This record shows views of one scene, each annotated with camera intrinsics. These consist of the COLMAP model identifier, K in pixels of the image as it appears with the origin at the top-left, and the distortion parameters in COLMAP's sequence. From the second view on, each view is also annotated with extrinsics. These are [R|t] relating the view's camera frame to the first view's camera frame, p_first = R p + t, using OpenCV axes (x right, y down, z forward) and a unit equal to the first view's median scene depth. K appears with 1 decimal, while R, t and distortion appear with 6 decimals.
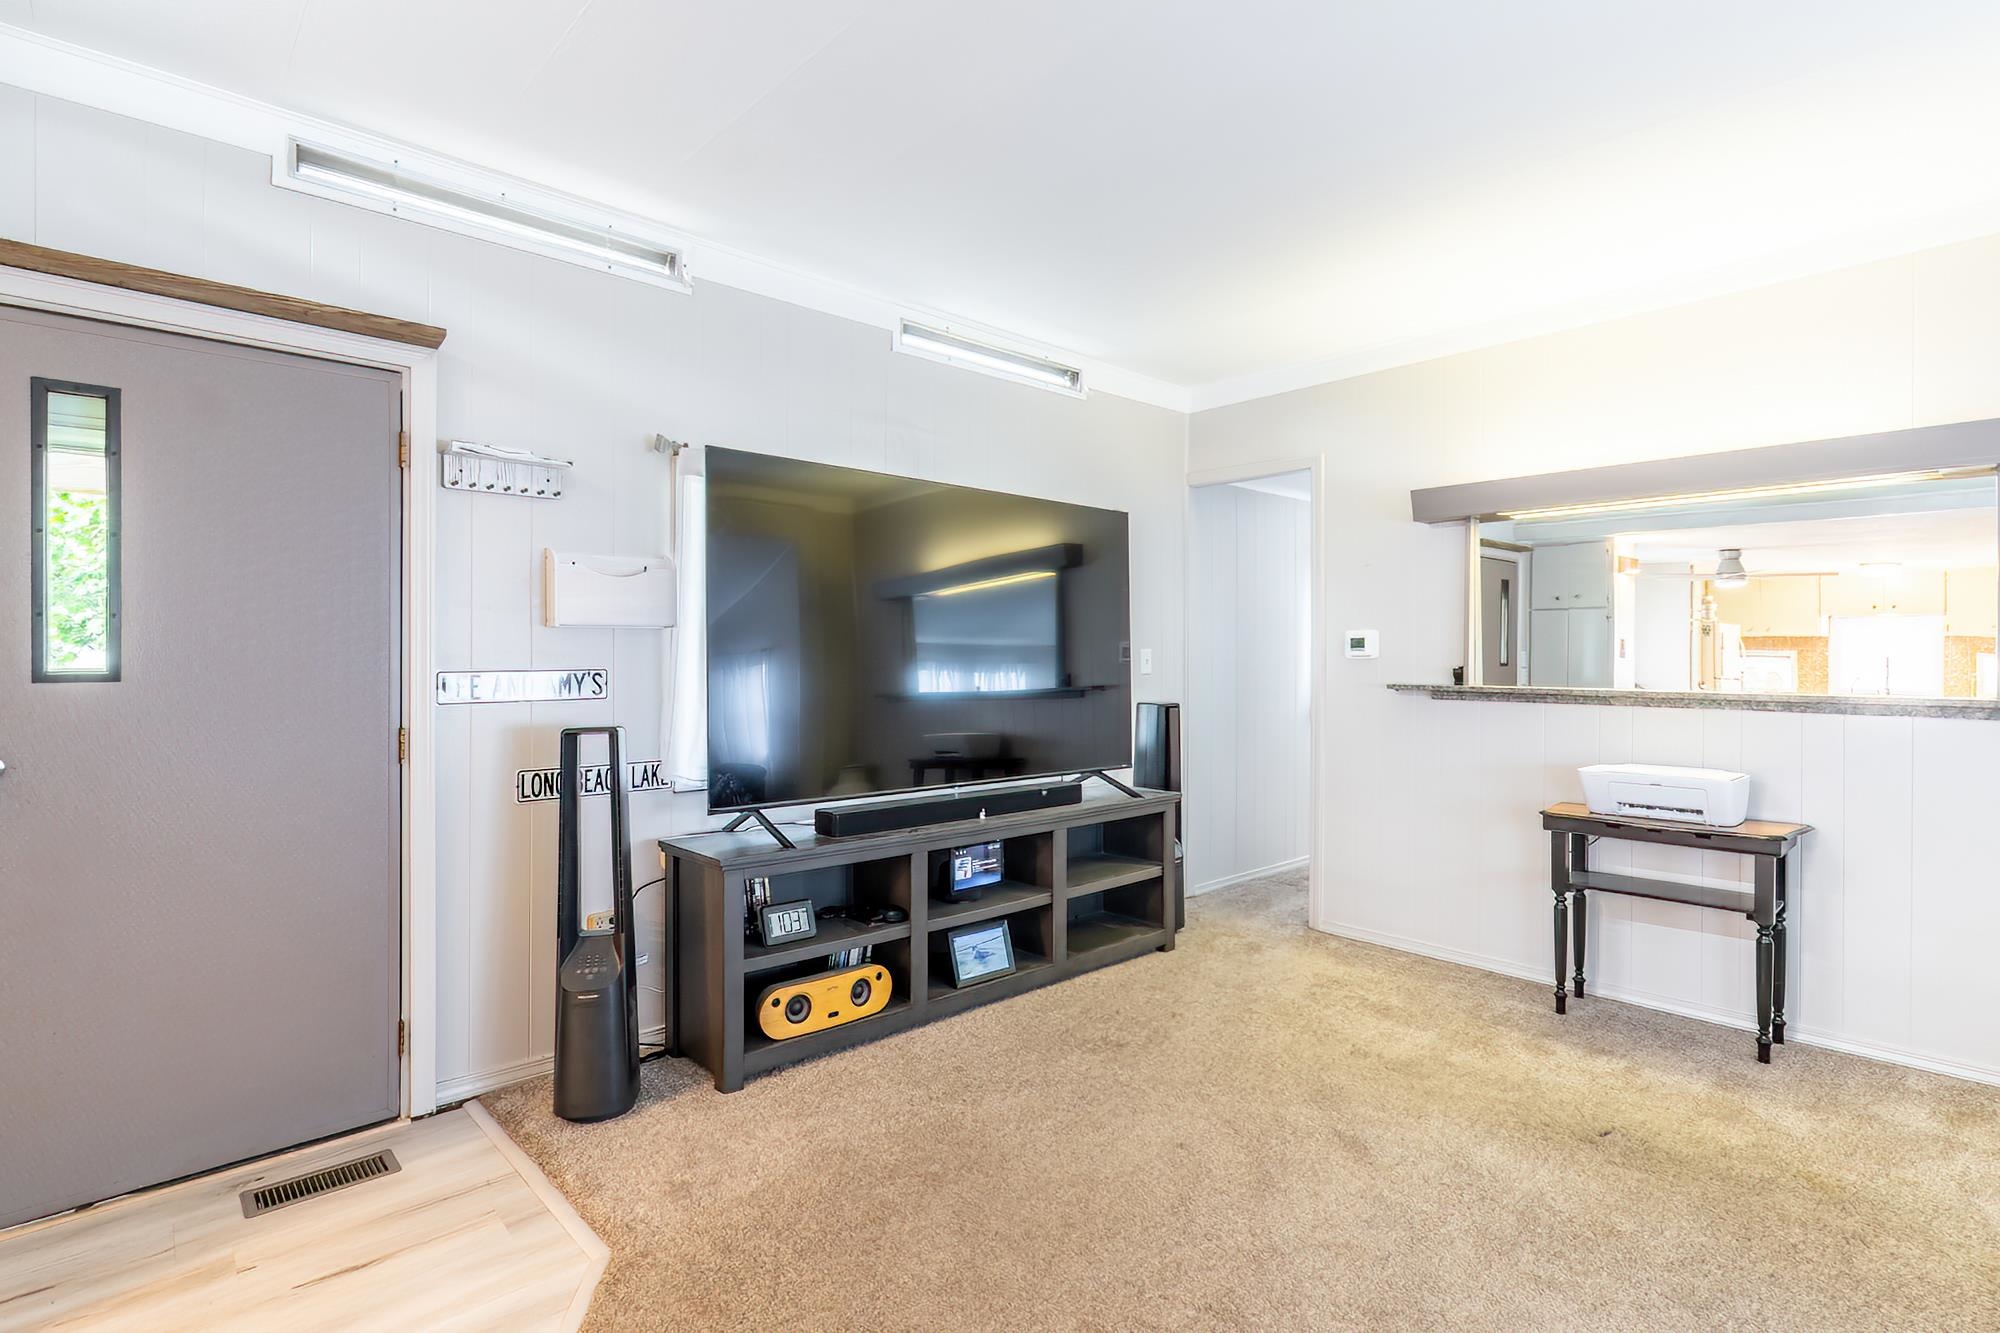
lens RADIAL K [[958.1, 0, 1000.0], [0, 958.1, 652.3], [0, 0, 1]] dist [-0.001098, 0.000327]
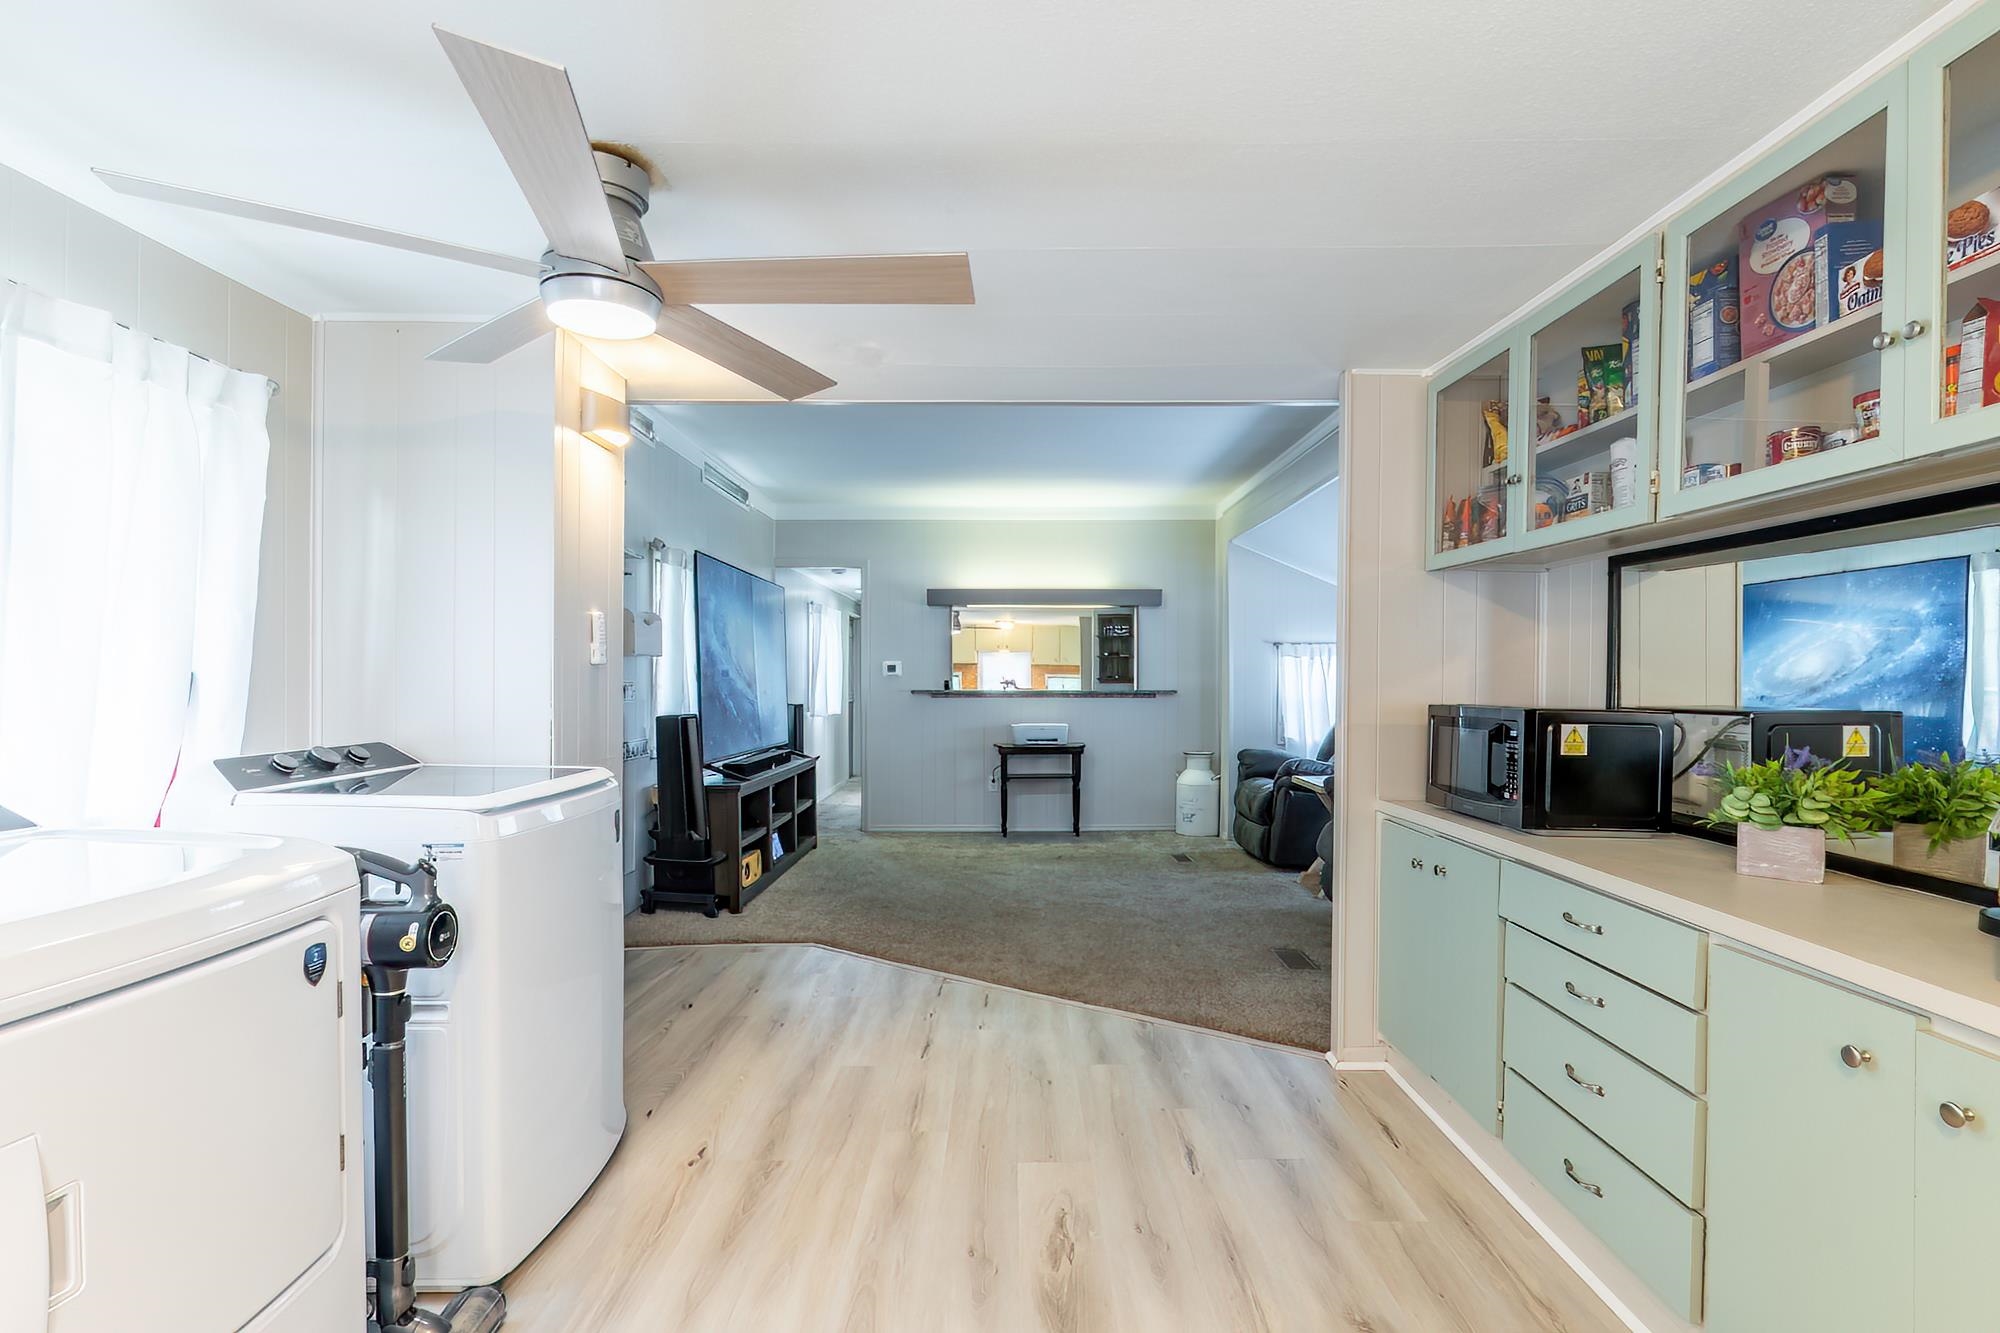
lens RADIAL K [[958.1, 0, 1004.9], [0, 958.1, 678.7], [0, 0, 1]] dist [-0.001098, 0.000327]
pose [[0.674102, -0.000175, 0.738638, -1.071633], [0.002618, 0.999994, -0.002152, 0.019495], [-0.738634, 0.003384, 0.674098, -0.492338]]
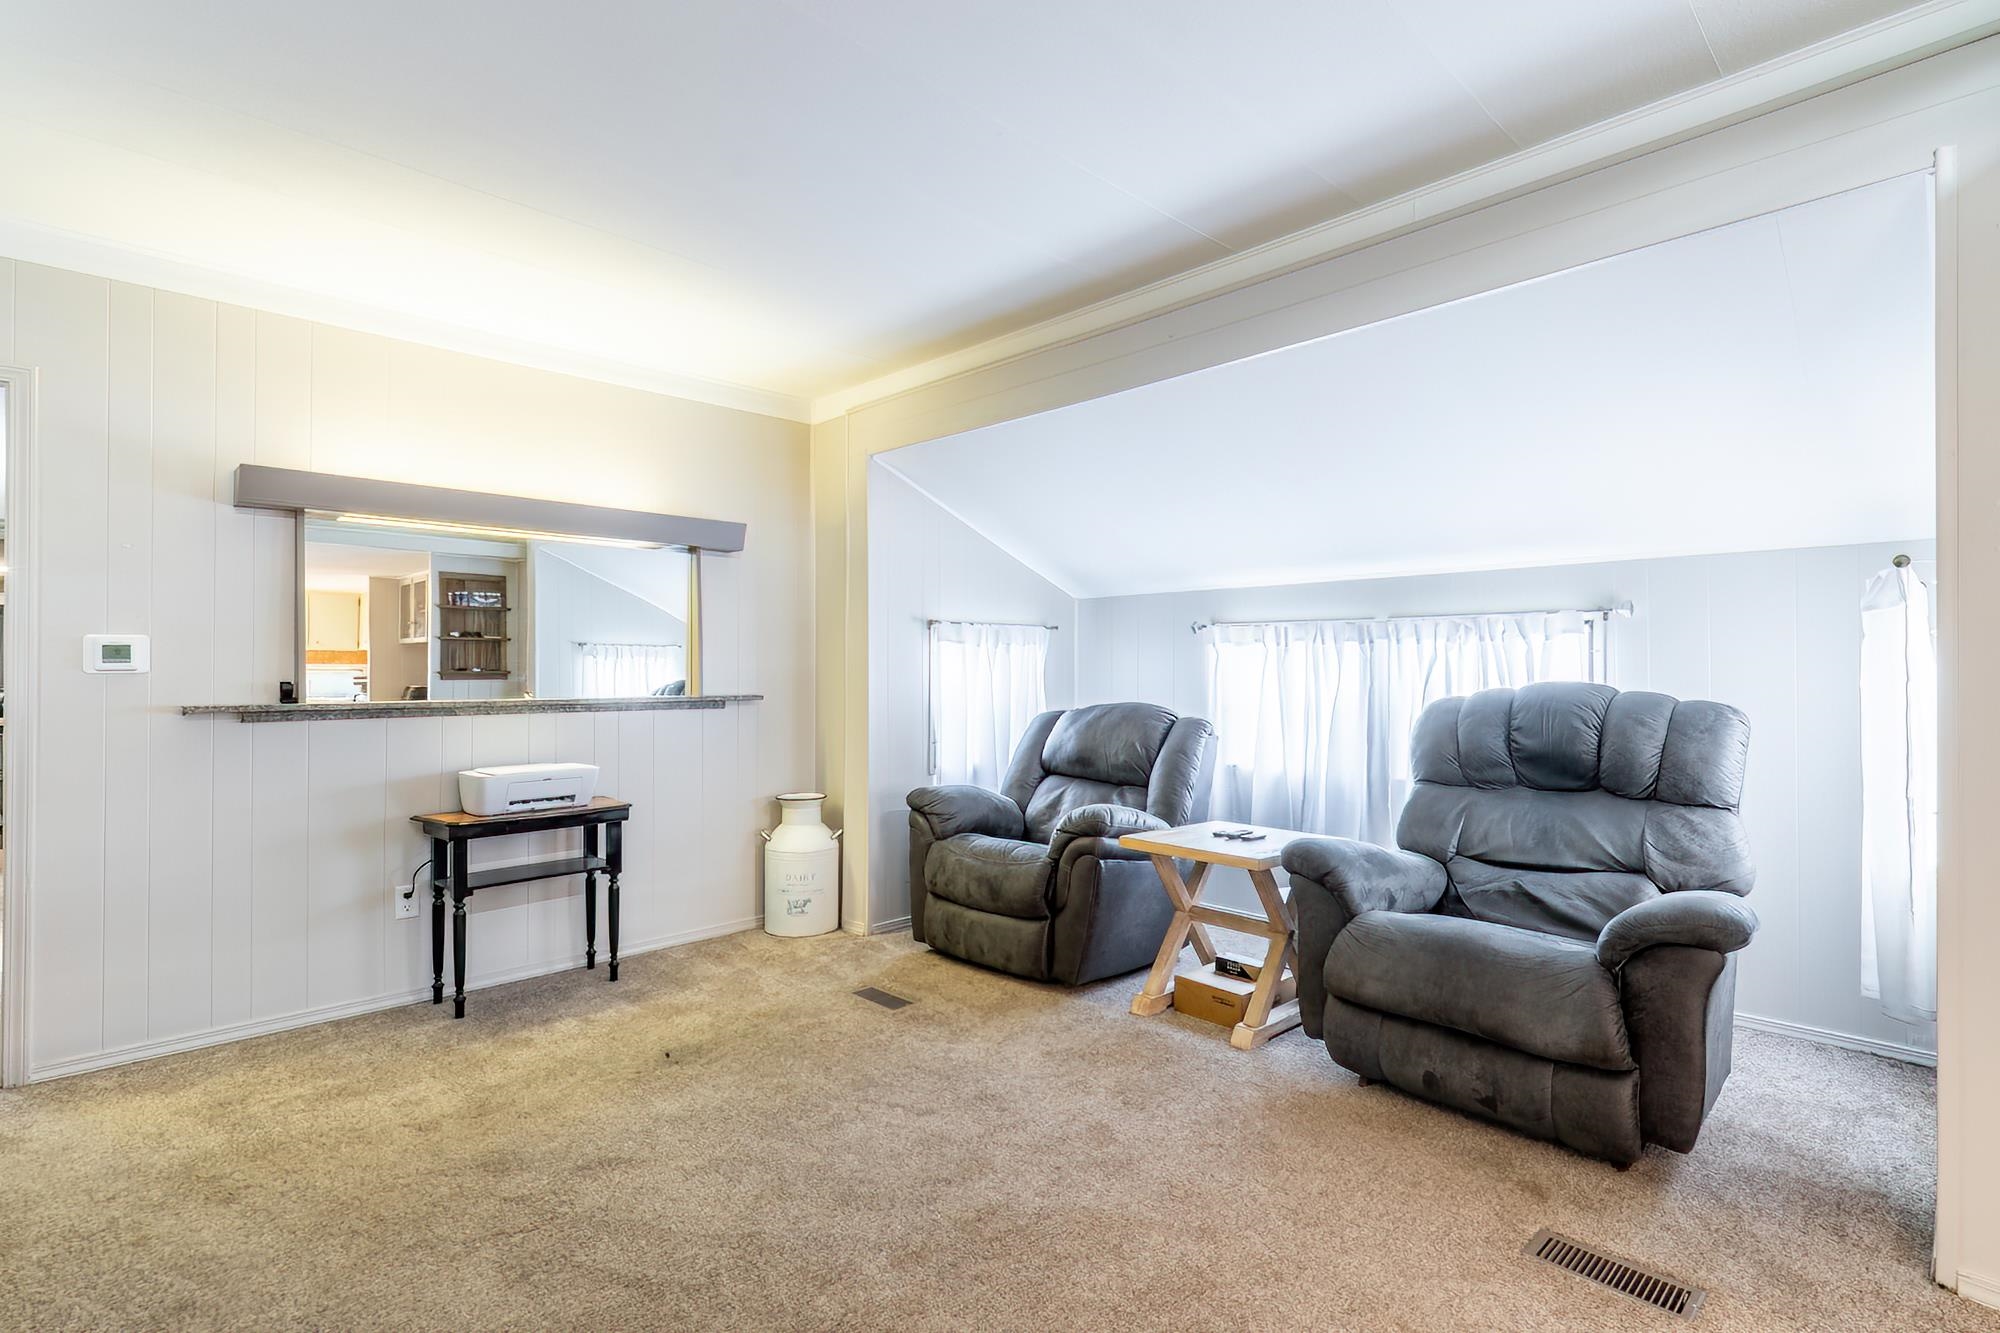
lens RADIAL K [[958.1, 0, 996.7], [0, 958.1, 668.1], [0, 0, 1]] dist [-0.001098, 0.000327]
pose [[-0.029482, 0.000824, 0.999565, -0.474528], [0.002862, 0.999996, -0.000740, 0.006101], [-0.999561, 0.002839, -0.029484, 0.476542]]
